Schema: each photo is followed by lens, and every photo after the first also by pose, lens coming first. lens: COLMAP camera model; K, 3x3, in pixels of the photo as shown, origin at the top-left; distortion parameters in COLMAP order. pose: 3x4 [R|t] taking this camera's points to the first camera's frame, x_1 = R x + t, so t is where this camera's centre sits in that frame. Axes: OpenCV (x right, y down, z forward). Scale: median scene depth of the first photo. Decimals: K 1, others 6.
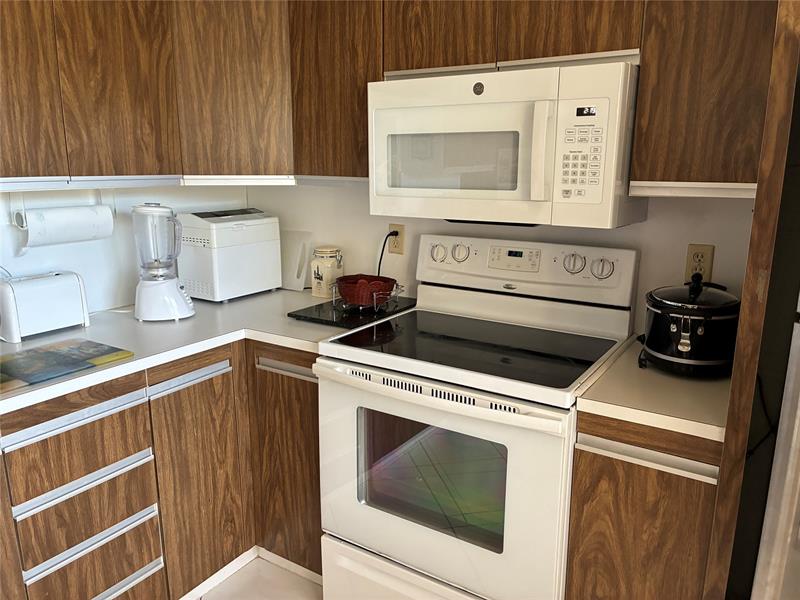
lens RADIAL K [[604.9, 0, 400.7], [0, 604.9, 300.0], [0, 0, 1]] dist [0.053518, -0.053445]
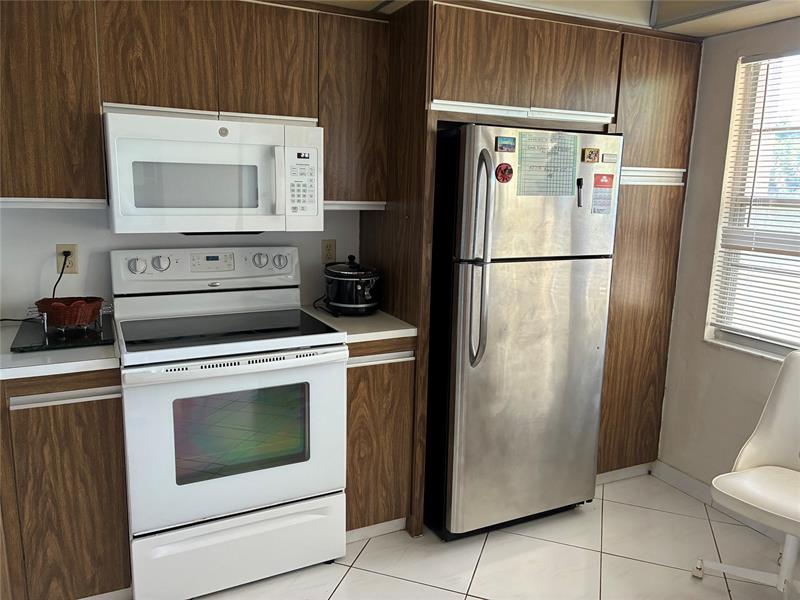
lens RADIAL K [[604.9, 0, 402.1], [0, 604.9, 299.2], [0, 0, 1]] dist [0.053518, -0.053445]
pose [[0.520320, -0.151362, 0.840450, -0.791220], [0.172290, 0.982535, 0.070287, -0.016265], [-0.836411, 0.108230, 0.537311, 0.006859]]
